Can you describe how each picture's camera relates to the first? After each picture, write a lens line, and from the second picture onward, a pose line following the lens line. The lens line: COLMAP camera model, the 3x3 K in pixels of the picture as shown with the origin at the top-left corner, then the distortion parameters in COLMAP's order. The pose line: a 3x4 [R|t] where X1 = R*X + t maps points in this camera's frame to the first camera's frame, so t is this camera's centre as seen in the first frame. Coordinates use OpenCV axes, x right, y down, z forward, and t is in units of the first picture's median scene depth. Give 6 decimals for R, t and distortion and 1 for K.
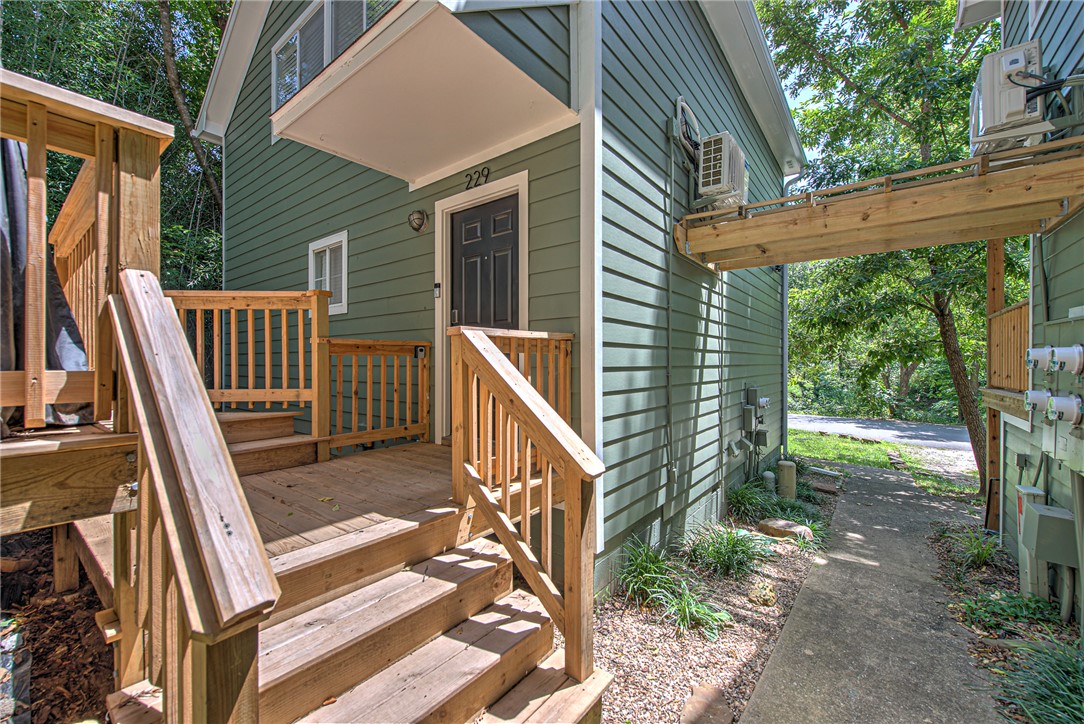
lens RADIAL K [[435.2, 0, 543.0], [0, 435.2, 363.0], [0, 0, 1]] dist [0.000154, -0.000936]
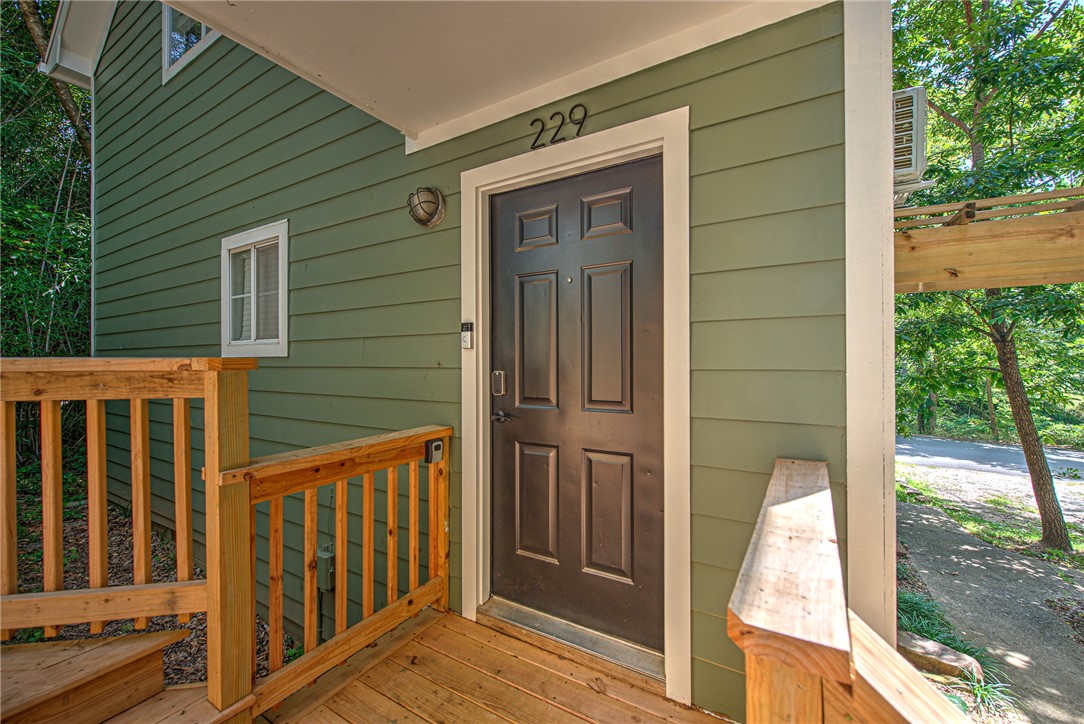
lens RADIAL K [[435.2, 0, 542.1], [0, 435.2, 361.6], [0, 0, 1]] dist [0.000154, -0.000936]
pose [[0.993177, -0.001737, 0.116604, -0.212256], [0.001758, 0.999998, -0.000076, -0.133585], [-0.116604, 0.000281, 0.993178, 0.448981]]
